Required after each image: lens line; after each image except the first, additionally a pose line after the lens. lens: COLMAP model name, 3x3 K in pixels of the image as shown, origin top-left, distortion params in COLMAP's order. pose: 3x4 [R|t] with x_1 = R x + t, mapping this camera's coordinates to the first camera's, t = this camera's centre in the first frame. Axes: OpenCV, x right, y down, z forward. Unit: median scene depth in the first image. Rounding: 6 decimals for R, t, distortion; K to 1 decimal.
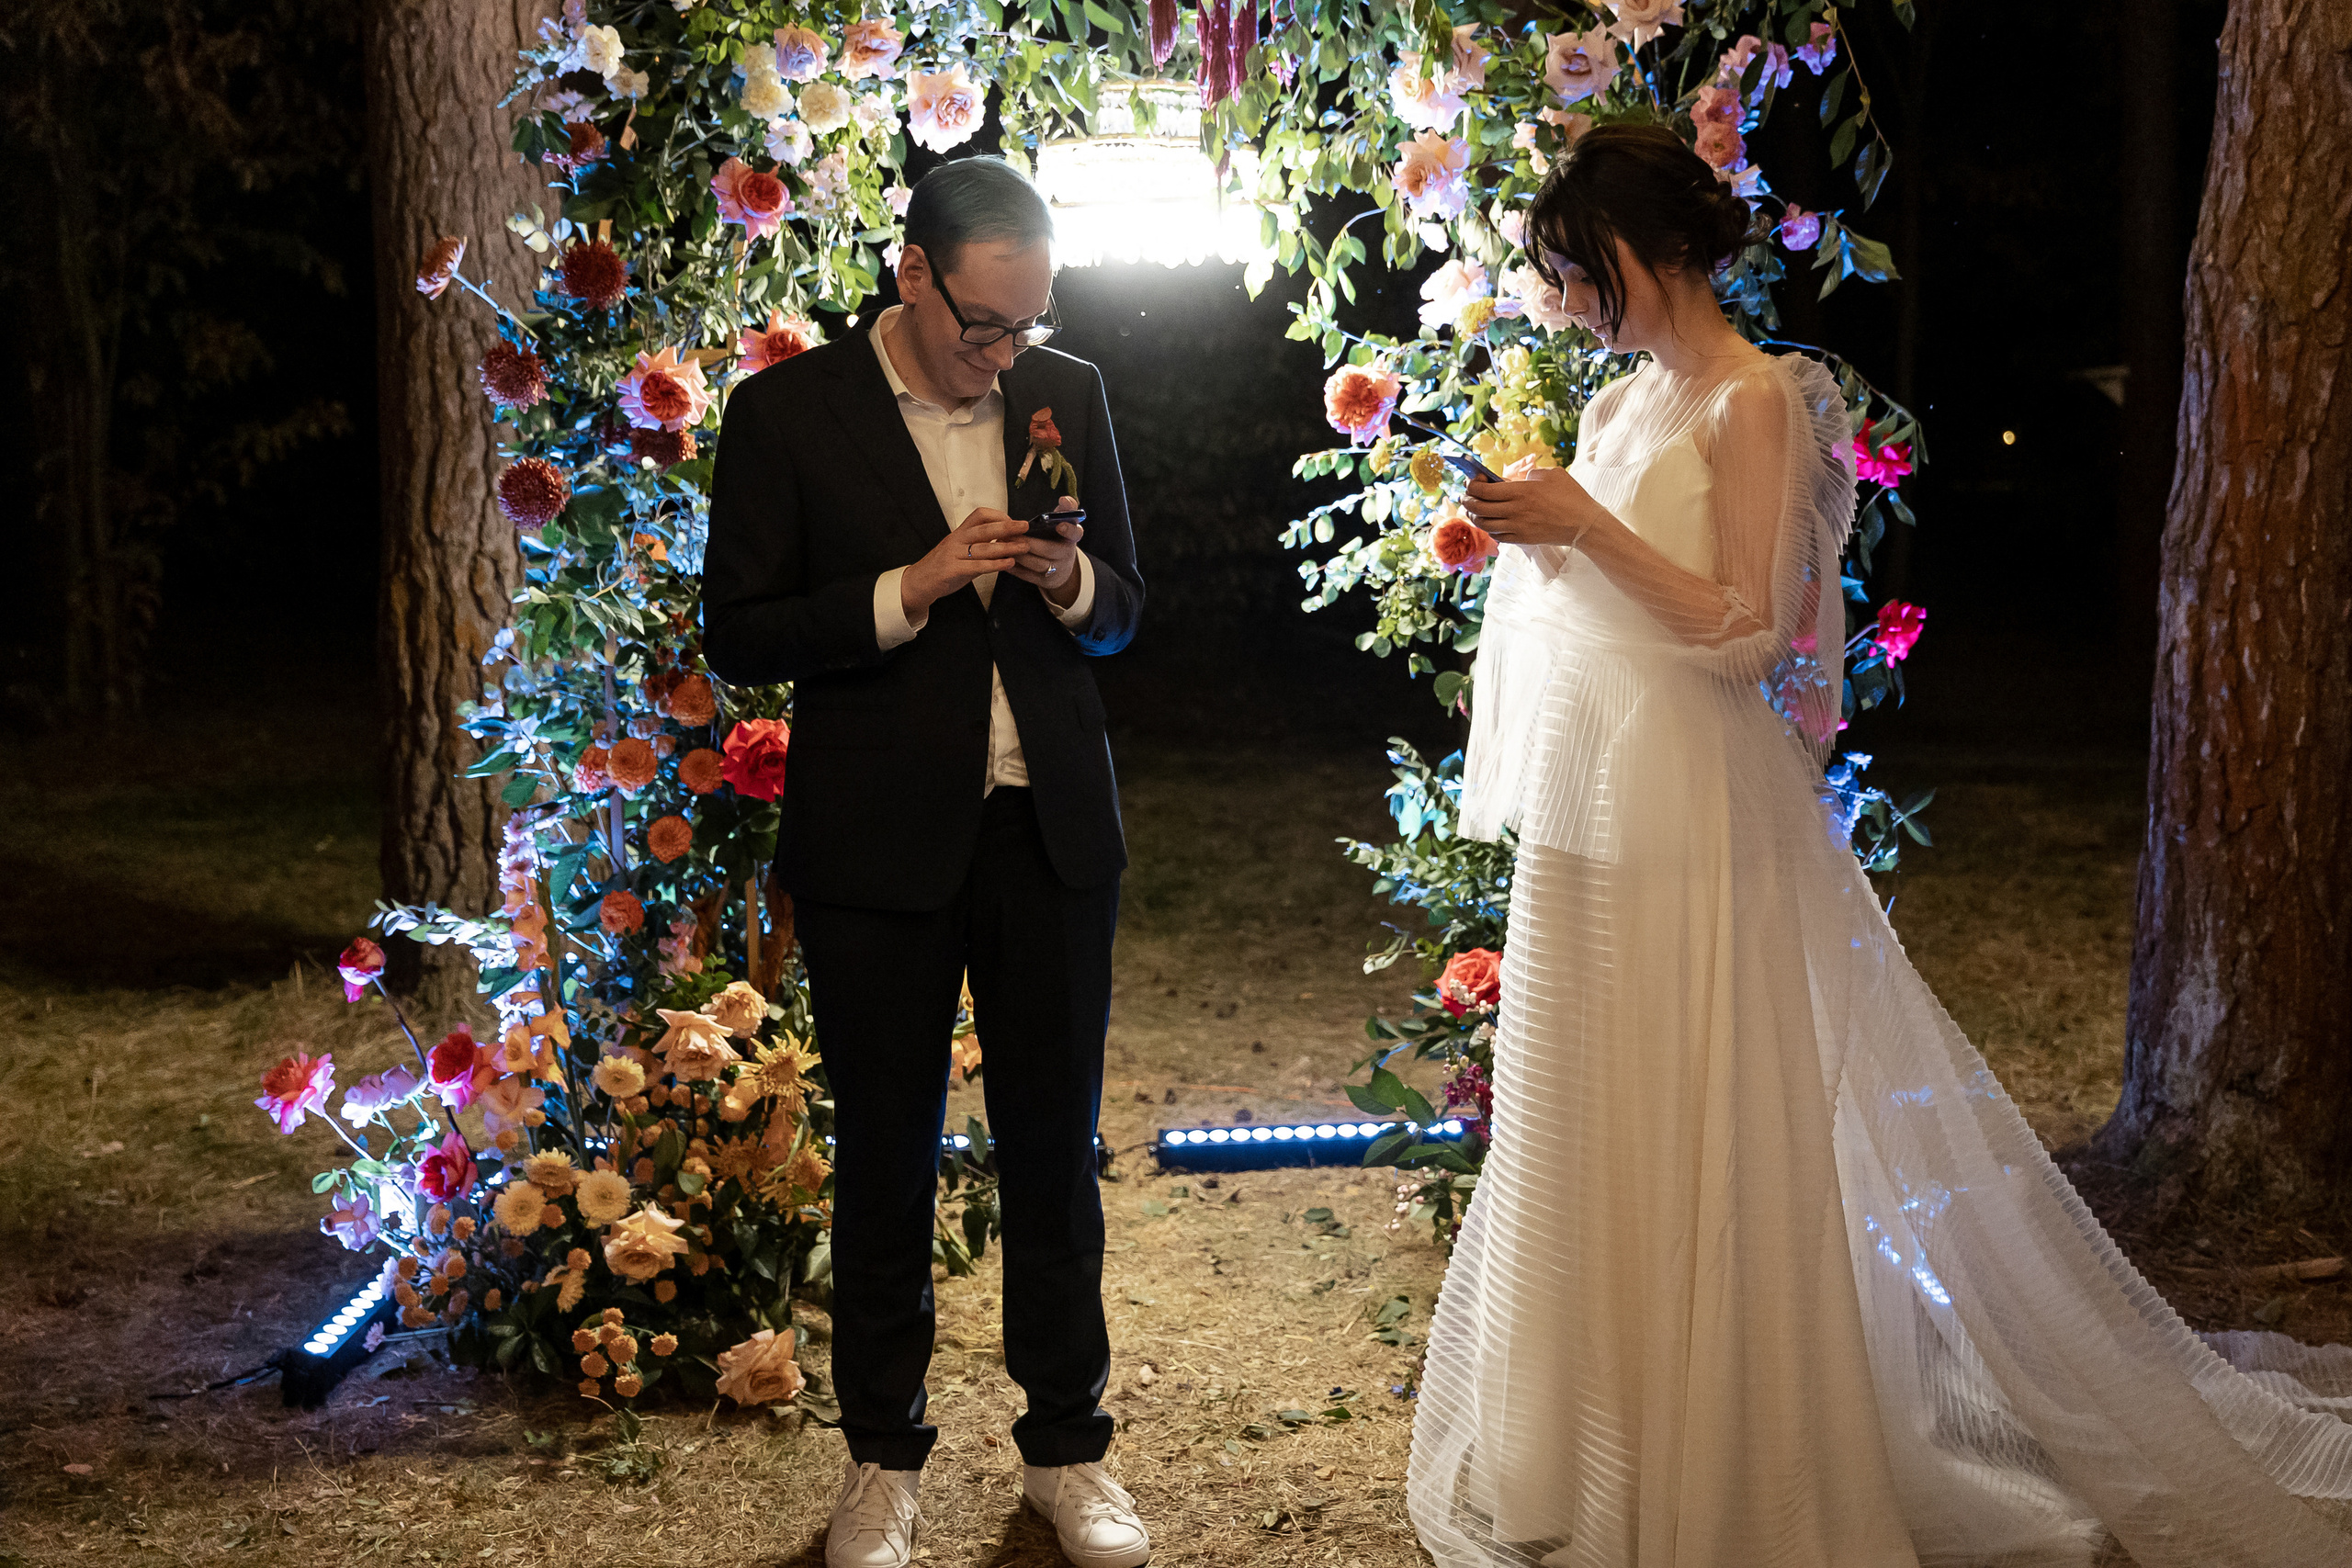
lens RADIAL K [[2870.4, 0, 1224.1], [0, 2870.4, 750.4], [0, 0, 1]] dist [-0.001256, 0.010298]
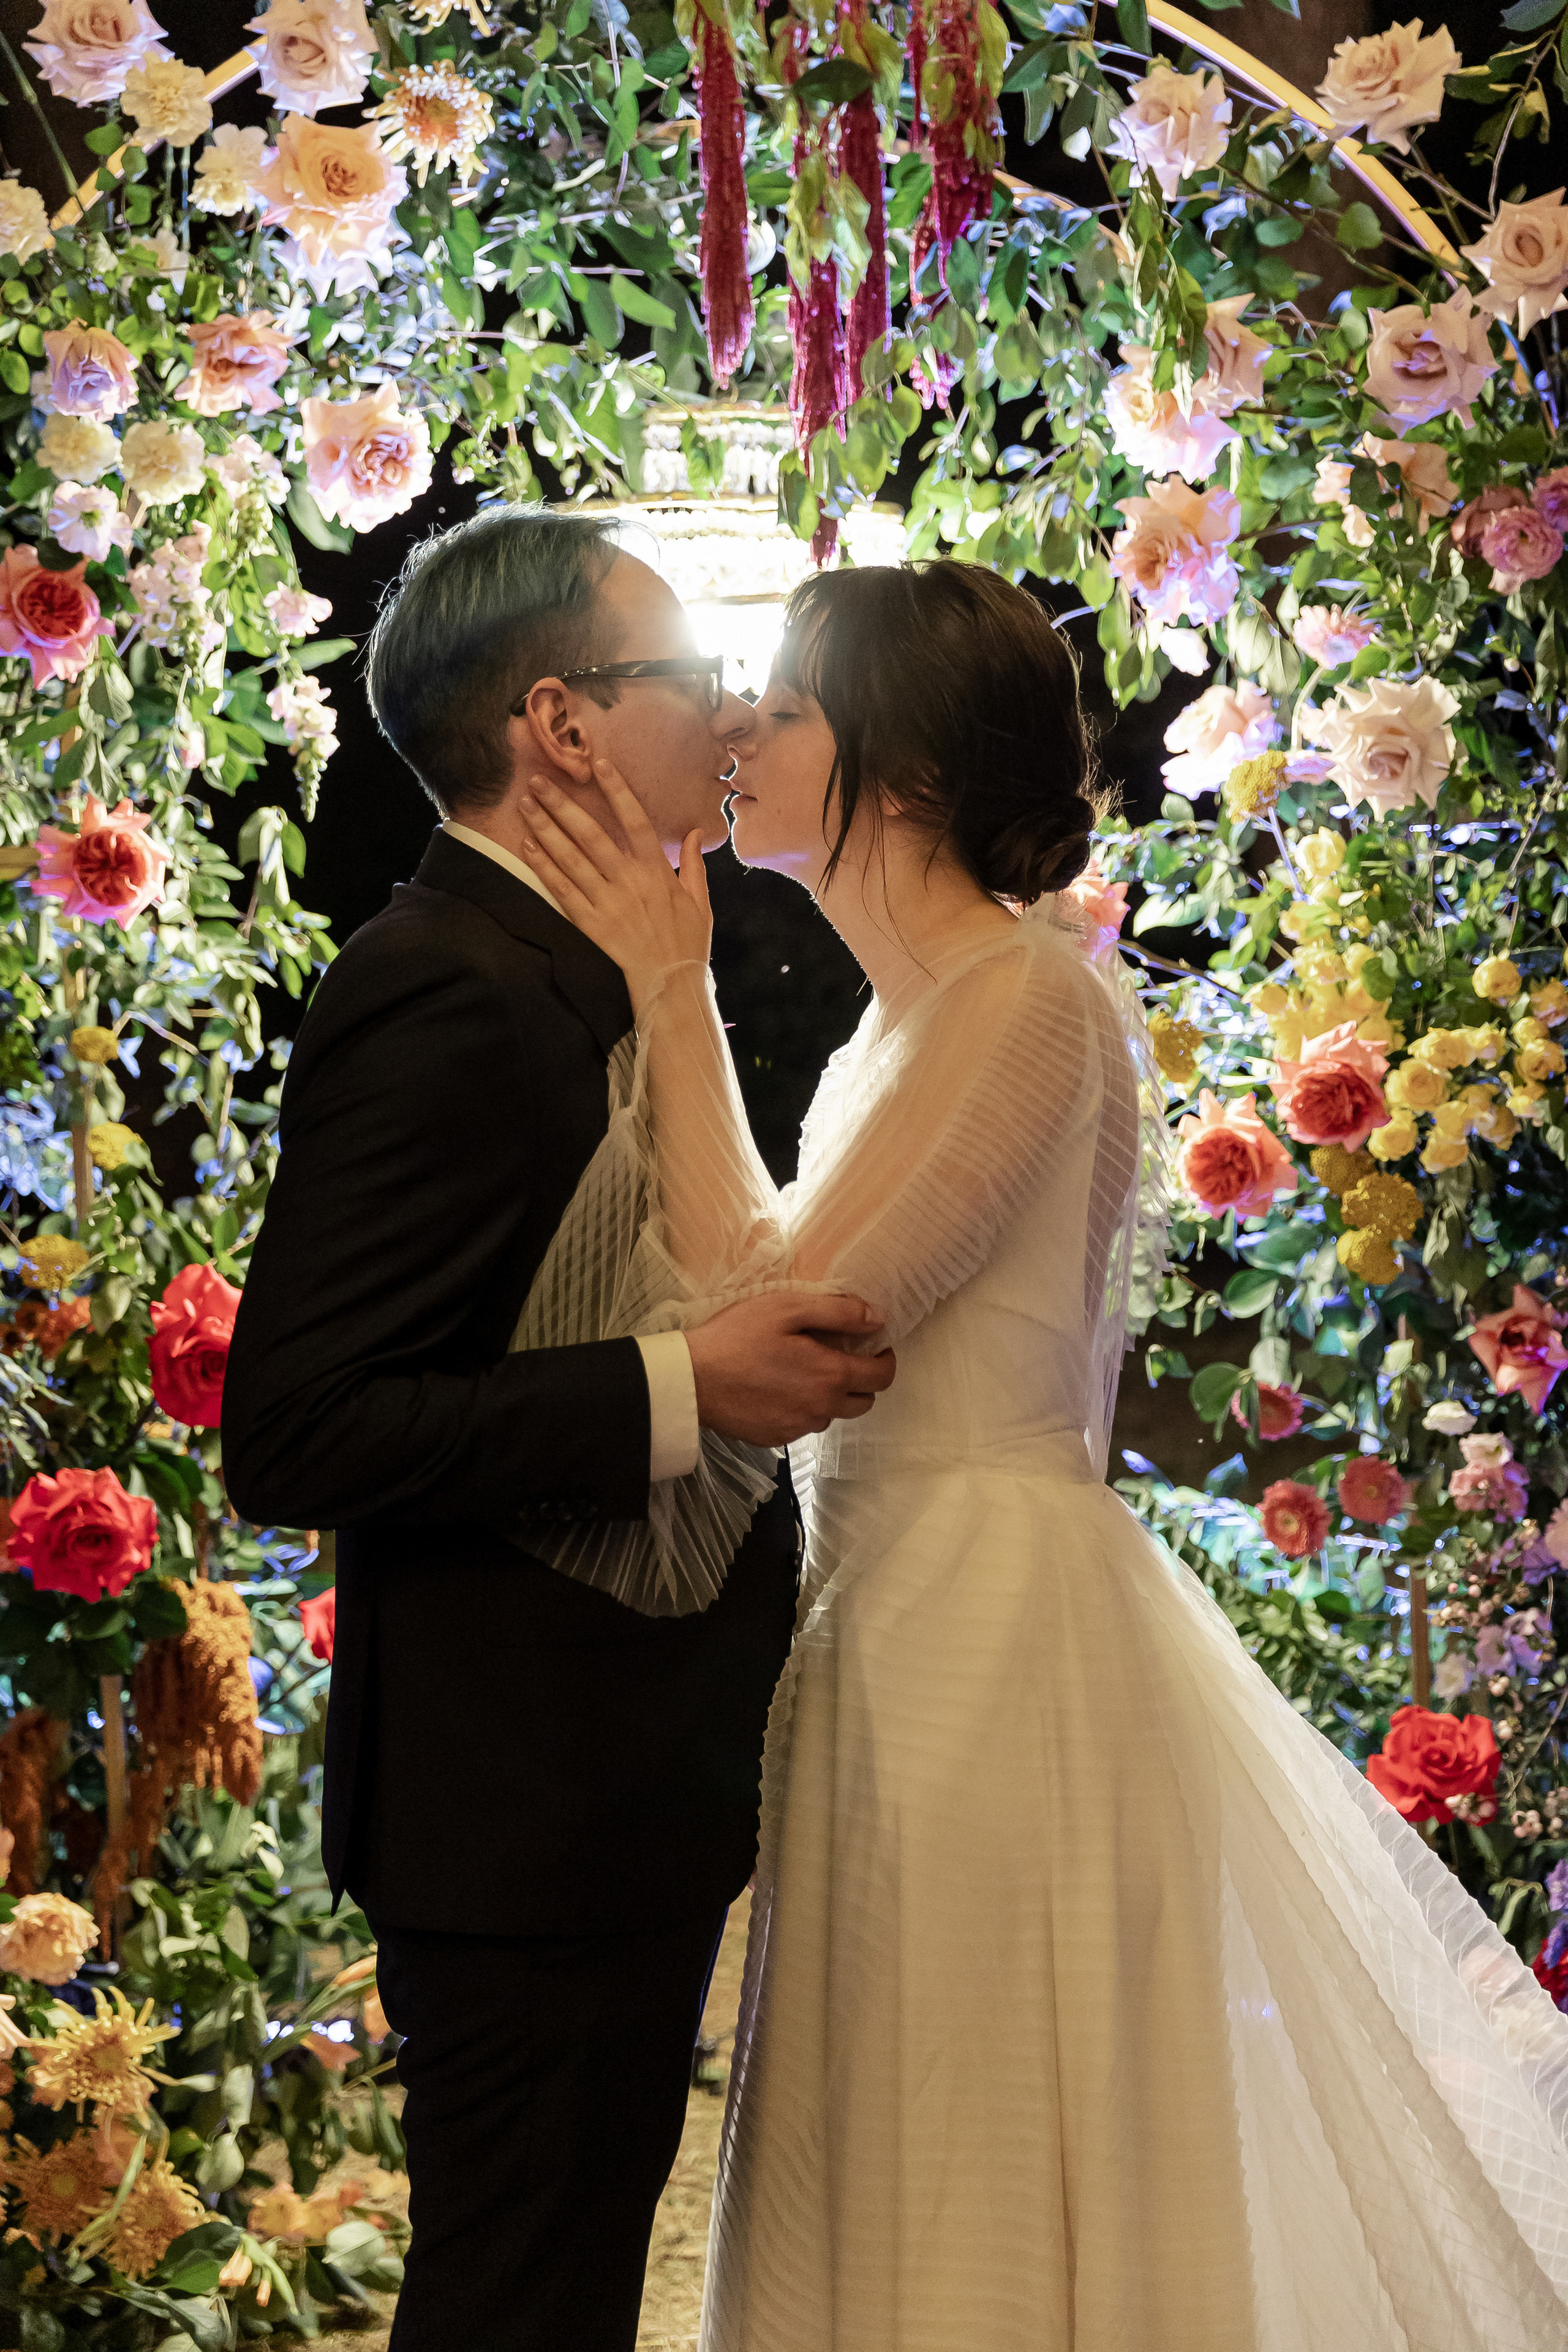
lens RADIAL K [[3358.8, 0, 773.1], [0, 3358.8, 1162.3], [0, 0, 1]] dist [0.000134, 0.010068]
pose [[0.997677, -0.007823, -0.067674, 0.034031], [0.007316, 0.999943, -0.007724, -0.067032], [0.067730, 0.007211, 0.997678, 0.290920]]
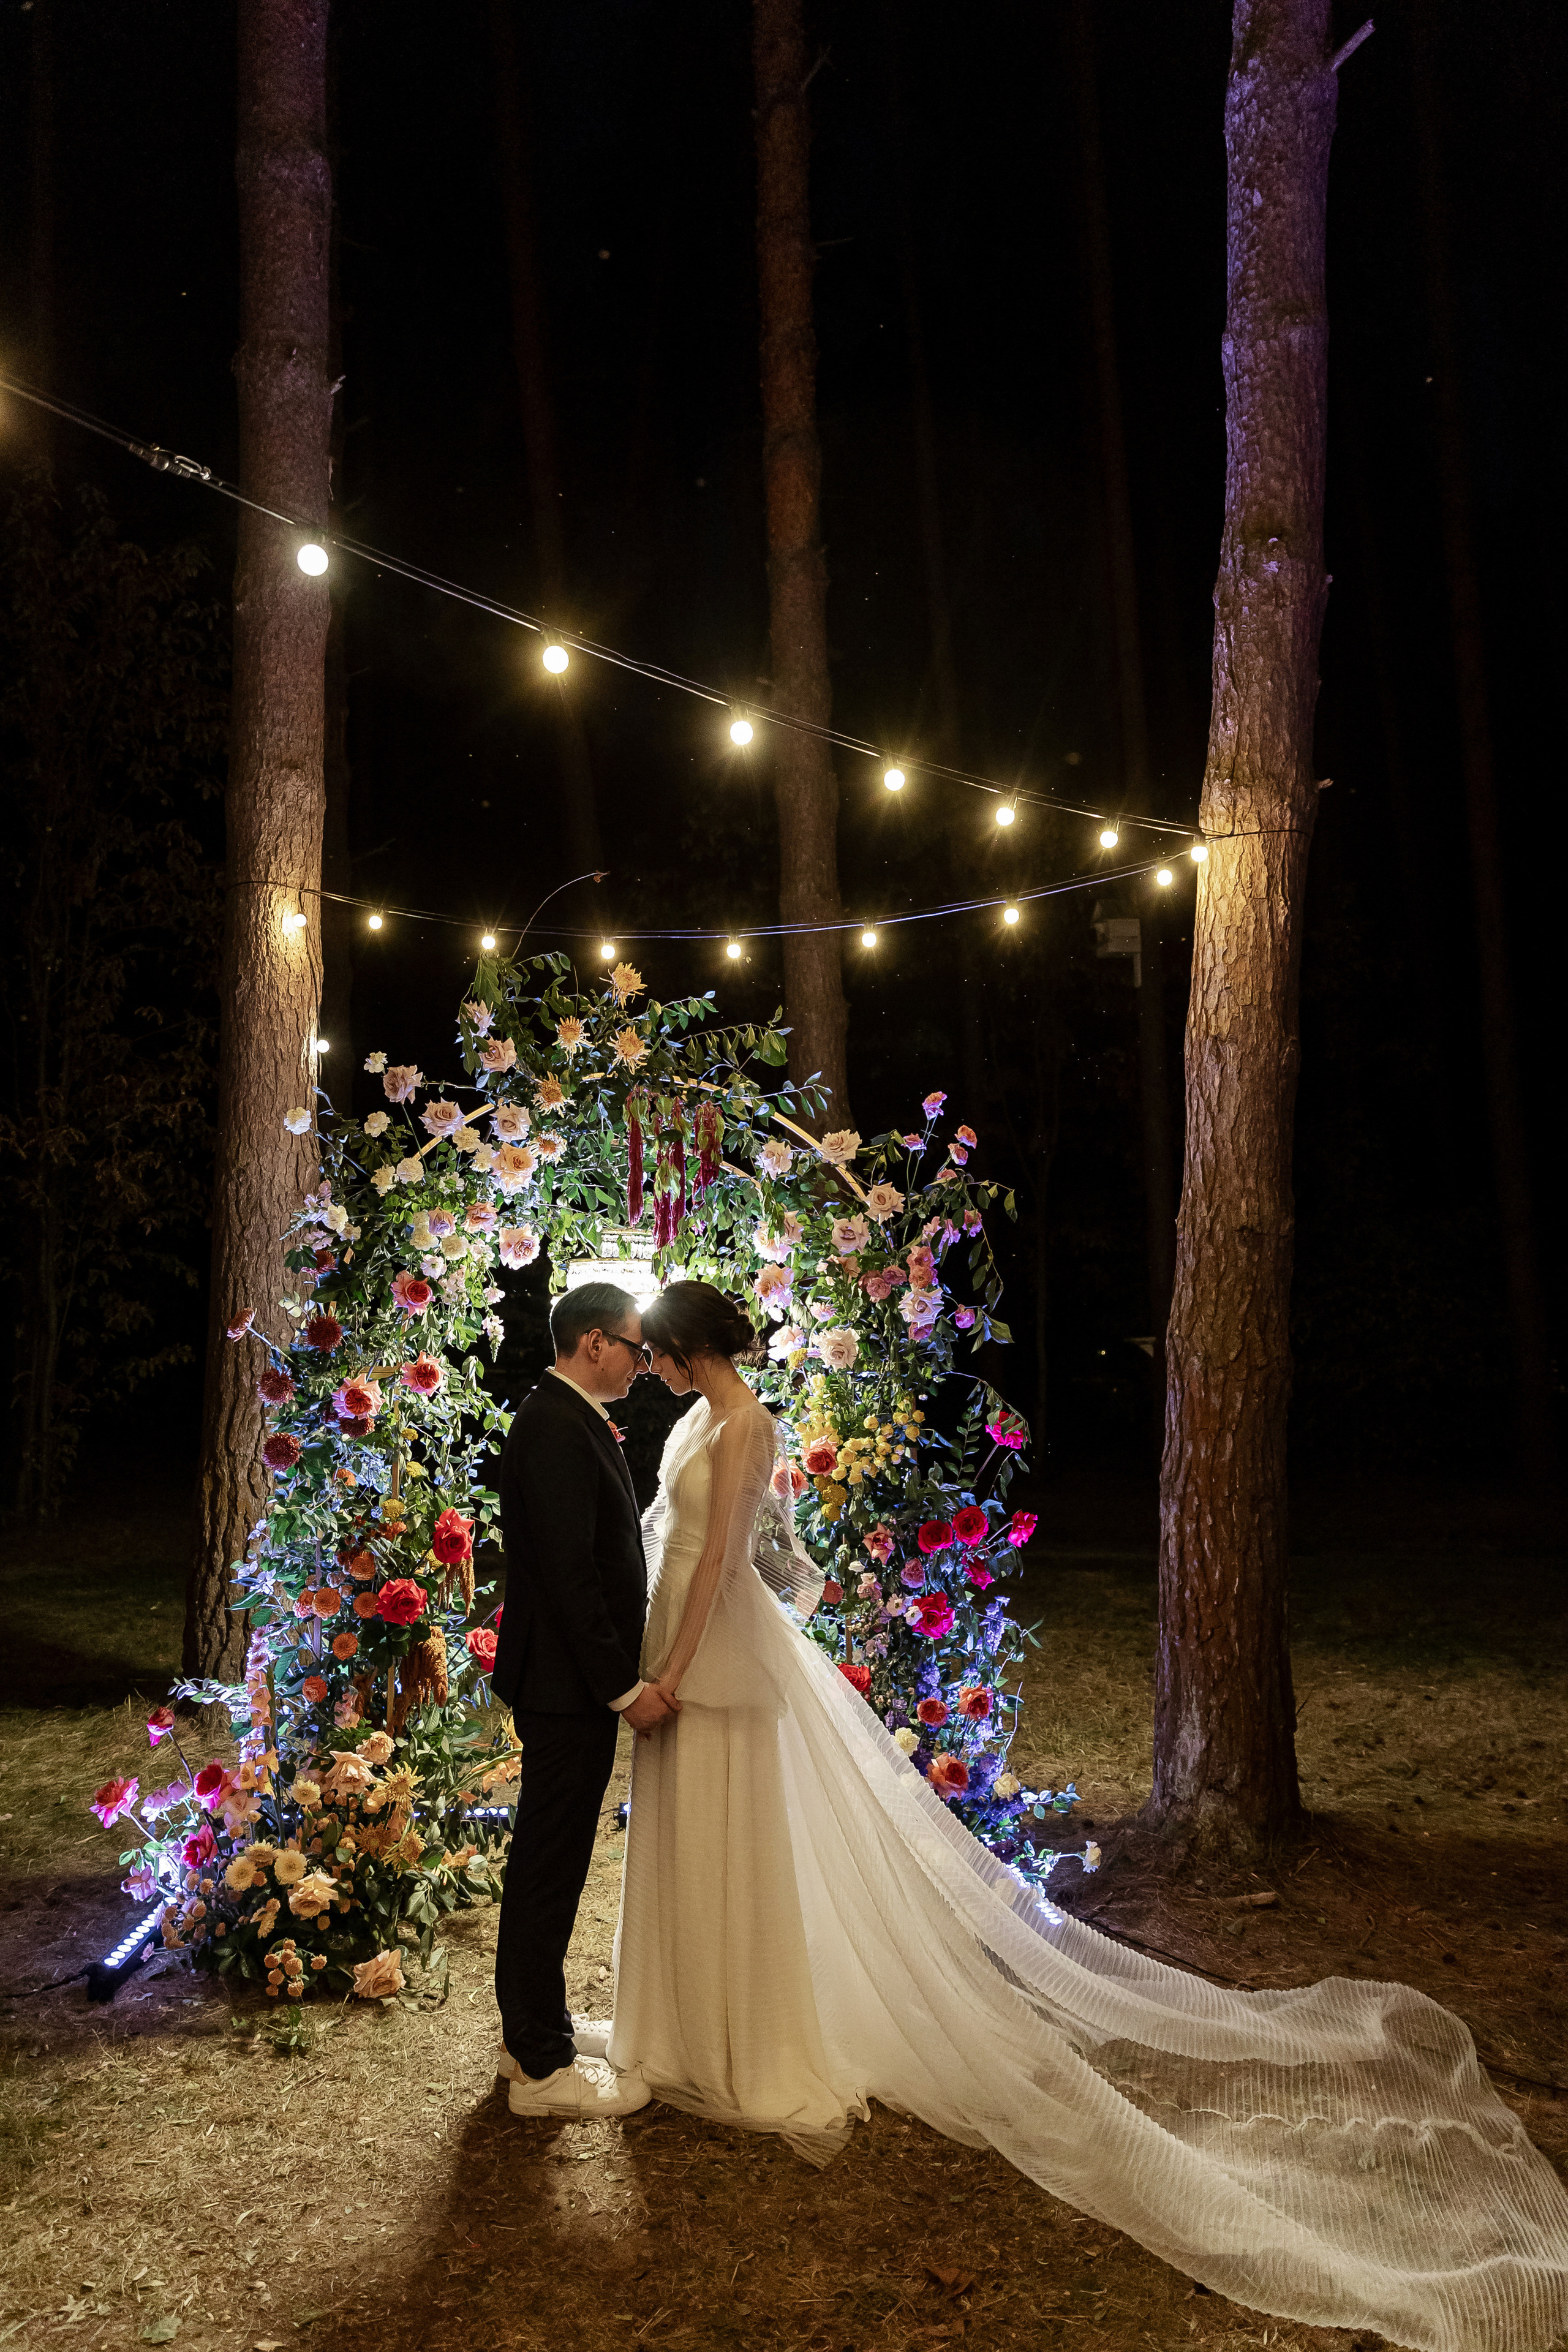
lens RADIAL K [[1551.0, 0, 787.2], [0, 1551.0, 1175.8], [0, 0, 1]] dist [0.010491, -0.002750]
pose [[0.997730, 0.021666, 0.063758, 0.013225], [-0.007498, 0.976683, -0.214555, -0.049038], [-0.066919, 0.213590, 0.974629, -0.023300]]
